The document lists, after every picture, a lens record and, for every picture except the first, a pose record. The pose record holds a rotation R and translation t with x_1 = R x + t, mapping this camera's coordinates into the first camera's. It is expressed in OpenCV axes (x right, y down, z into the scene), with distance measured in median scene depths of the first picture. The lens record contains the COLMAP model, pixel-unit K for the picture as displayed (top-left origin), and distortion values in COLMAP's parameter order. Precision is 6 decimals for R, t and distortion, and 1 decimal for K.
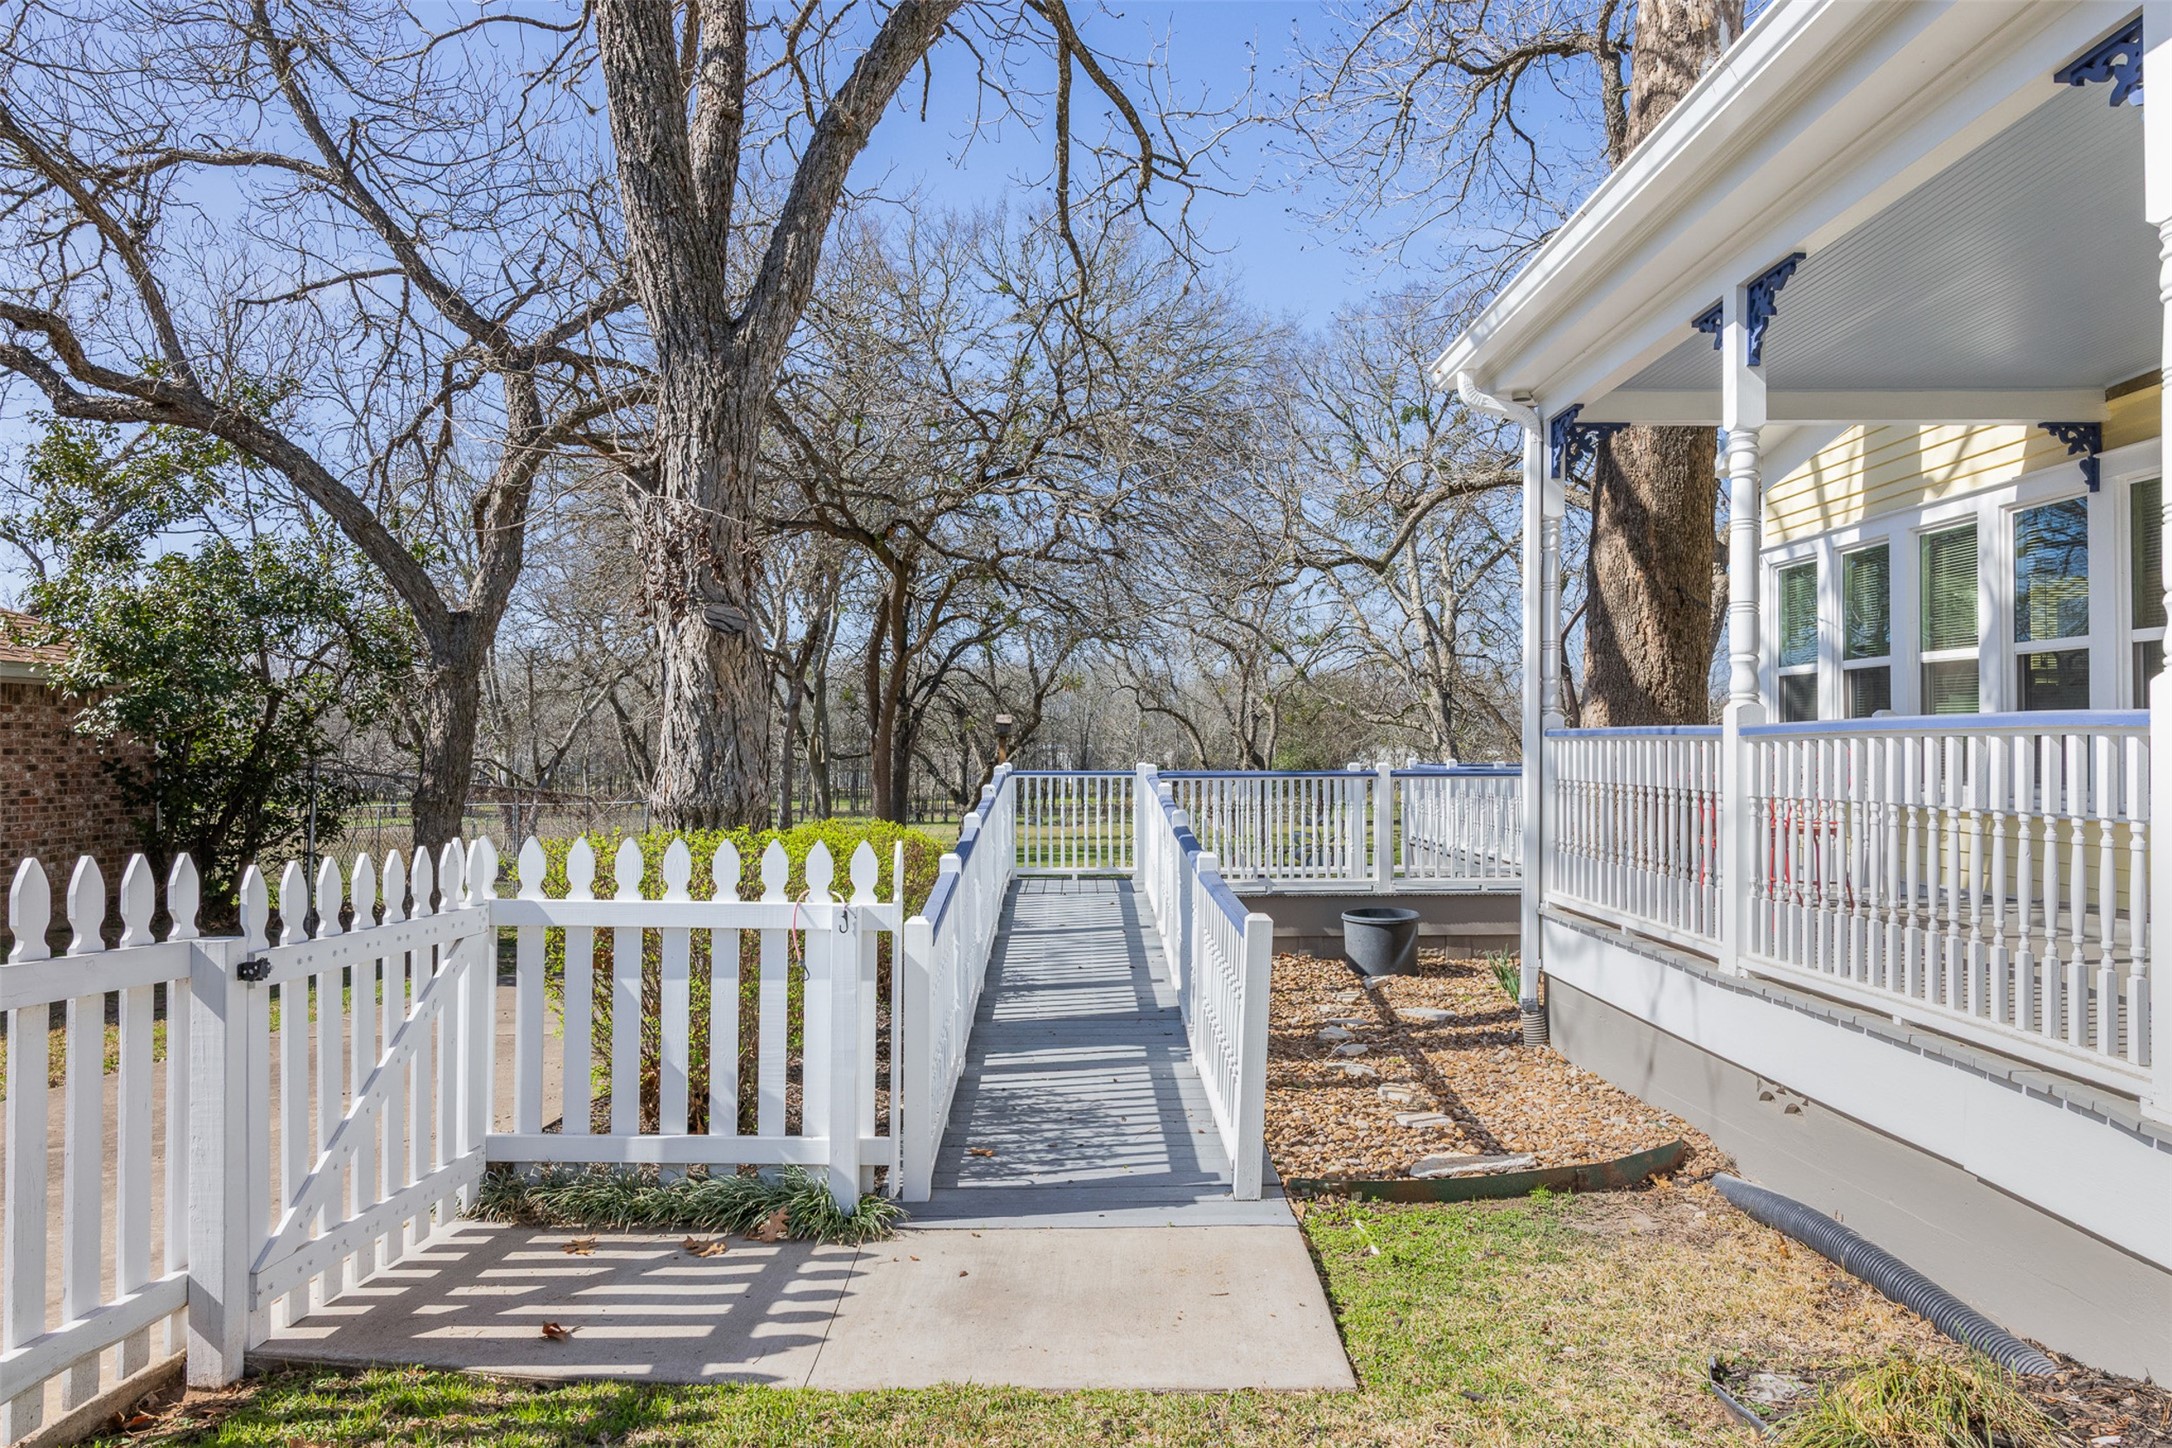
lens RADIAL K [[1427.2, 0, 1084.2], [0, 1427.2, 735.4], [0, 0, 1]] dist [-0.001391, 0.000511]
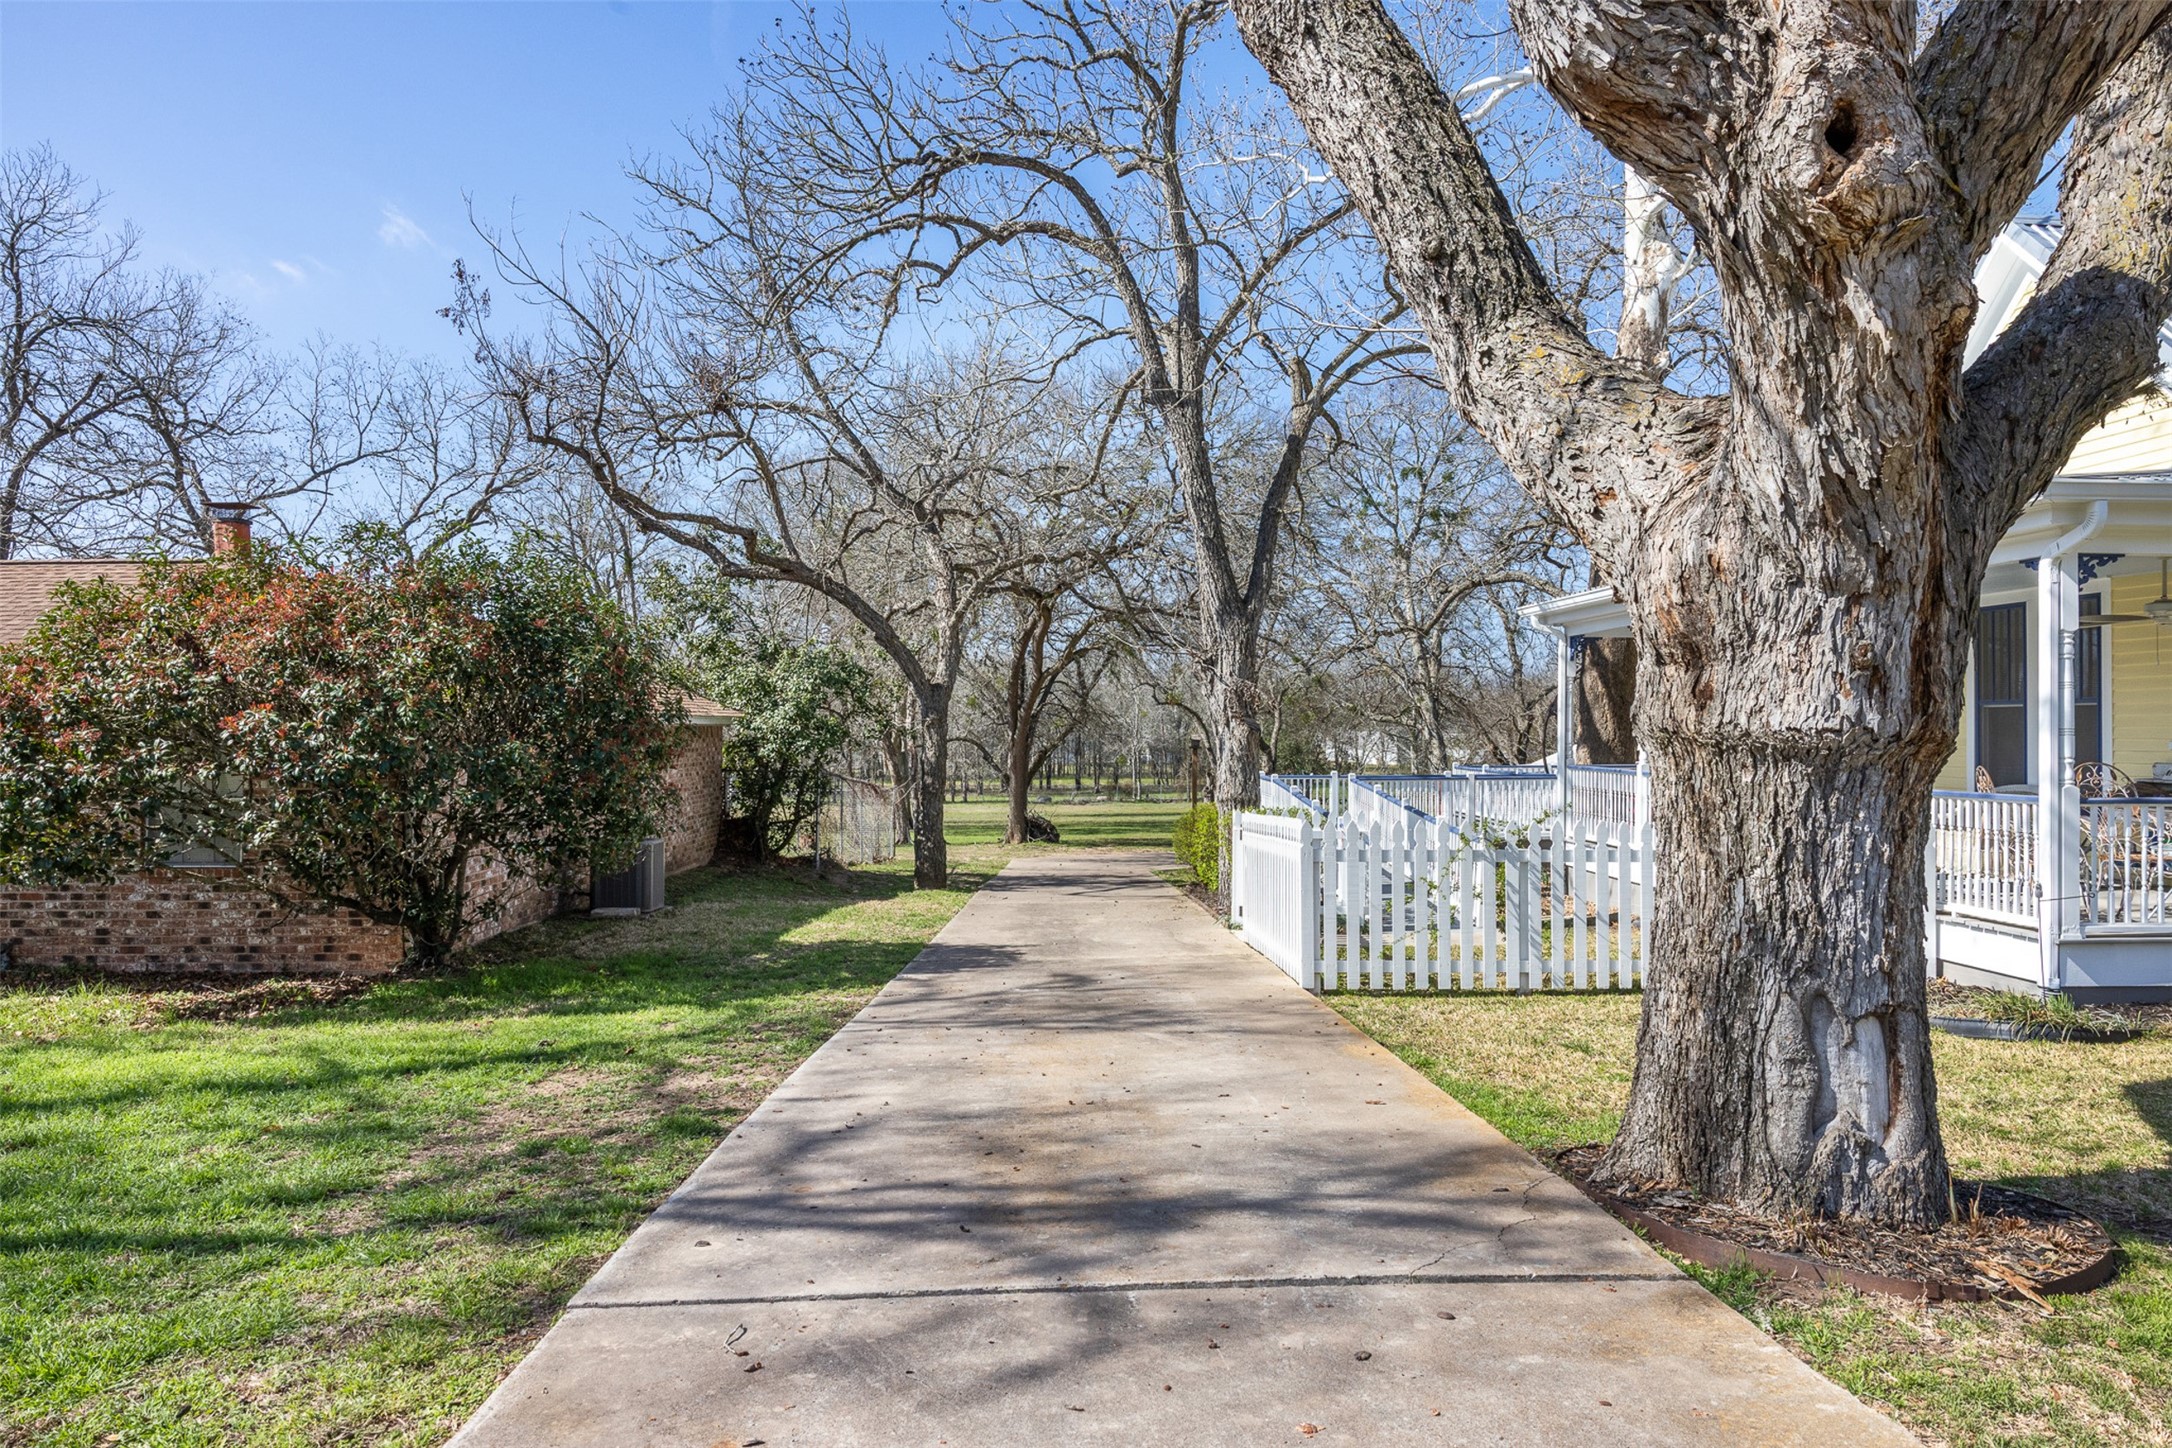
lens RADIAL K [[1439.2, 0, 1091.4], [0, 1439.2, 716.2], [0, 0, 1]] dist [-0.006074, 0.004547]
pose [[0.999016, 0.003229, 0.044242, -0.476019], [-0.003347, 0.999991, 0.002583, -0.074332], [-0.044234, -0.002728, 0.999017, -1.126919]]
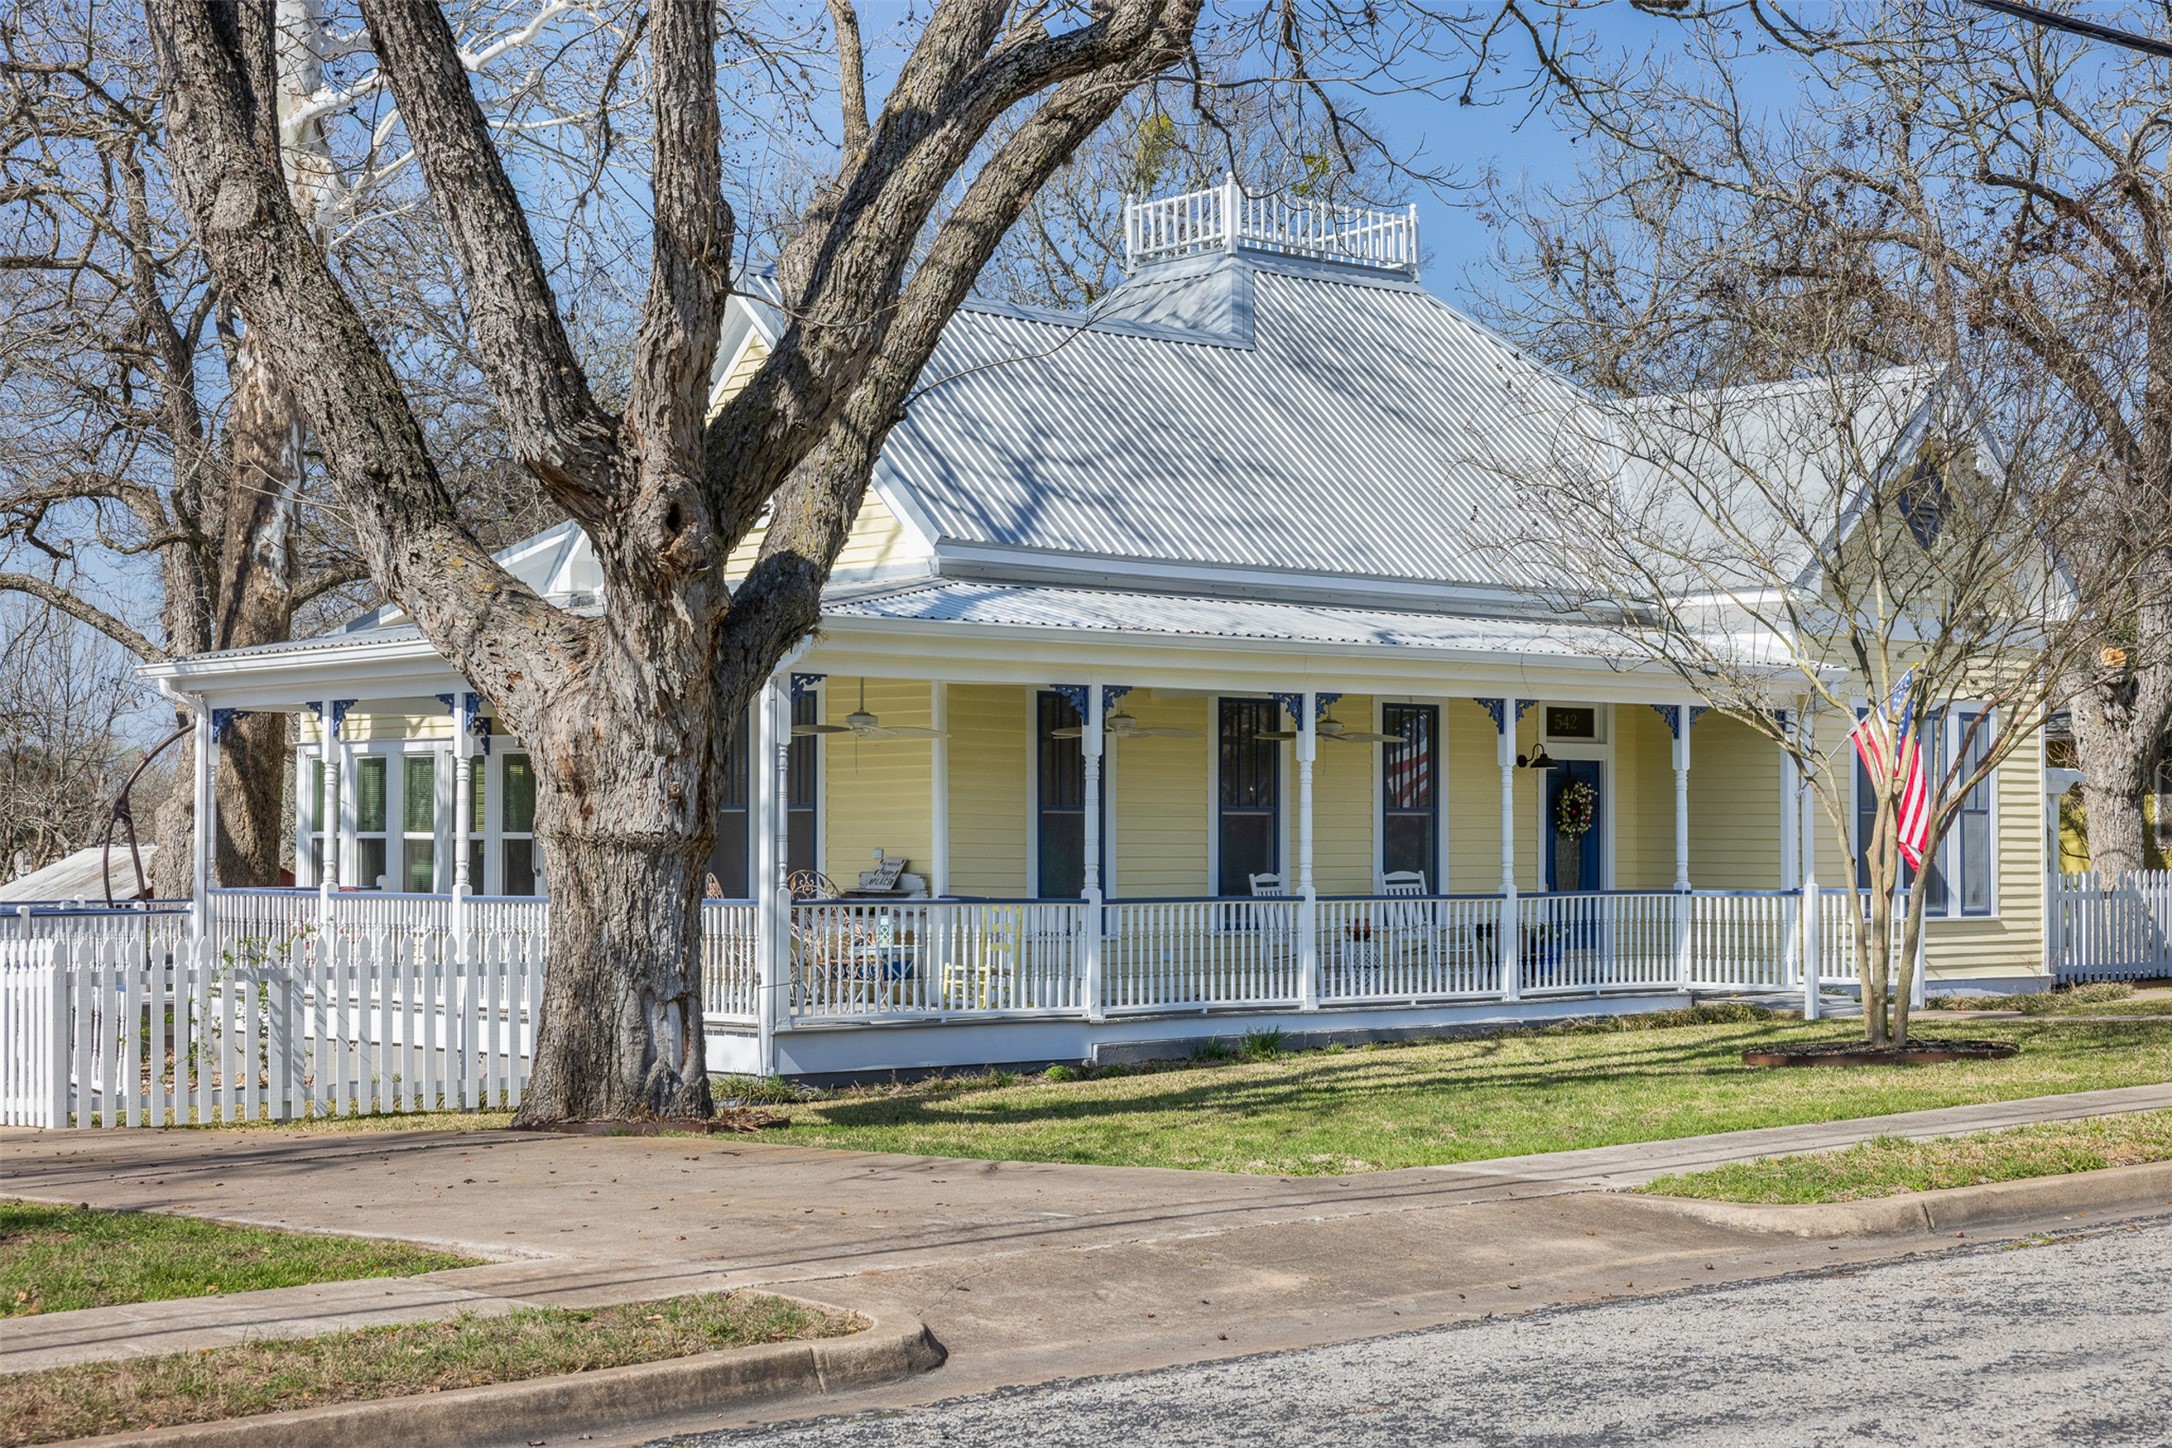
lens RADIAL K [[3319.9, 0, 1086.7], [0, 3319.9, 765.8], [0, 0, 1]] dist [0.010661, -0.007693]
pose [[0.748862, 0.017072, 0.662506, -1.260215], [-0.008279, 0.999831, -0.016406, -0.078406], [-0.662674, 0.006801, 0.748877, -2.213290]]
